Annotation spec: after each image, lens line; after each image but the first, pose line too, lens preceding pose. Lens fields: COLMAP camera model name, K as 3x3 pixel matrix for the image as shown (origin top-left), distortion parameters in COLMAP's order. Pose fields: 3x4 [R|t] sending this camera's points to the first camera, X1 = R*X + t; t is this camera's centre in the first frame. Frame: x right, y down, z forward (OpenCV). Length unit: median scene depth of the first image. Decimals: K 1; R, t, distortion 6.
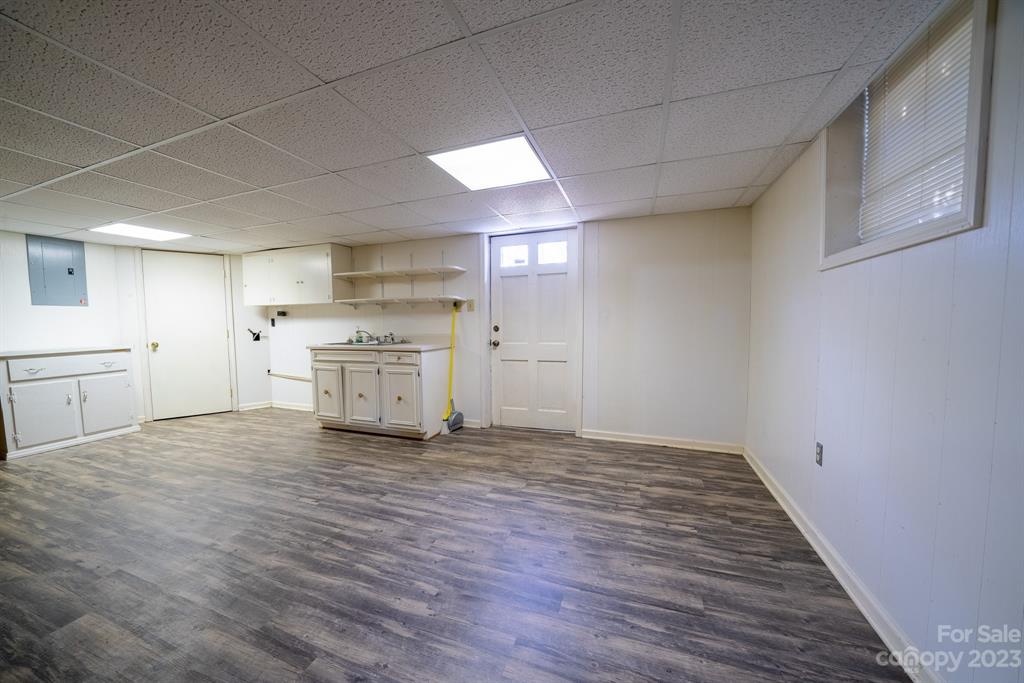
lens RADIAL K [[356.2, 0, 515.0], [0, 356.2, 347.5], [0, 0, 1]] dist [-0.023136, 0.001943]
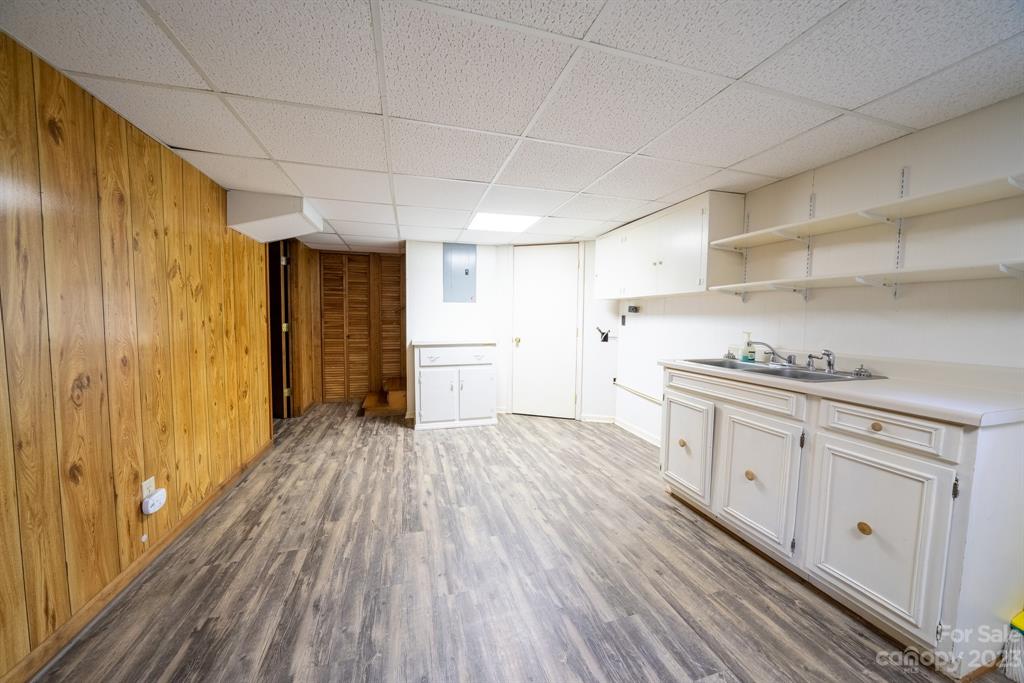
lens RADIAL K [[356.2, 0, 508.9], [0, 356.2, 336.9], [0, 0, 1]] dist [-0.023136, 0.001943]
pose [[0.580760, 0.061001, -0.811786, -0.234268], [-0.073387, 0.997051, 0.022421, -0.041345], [0.810761, 0.046554, 0.583524, 0.413643]]
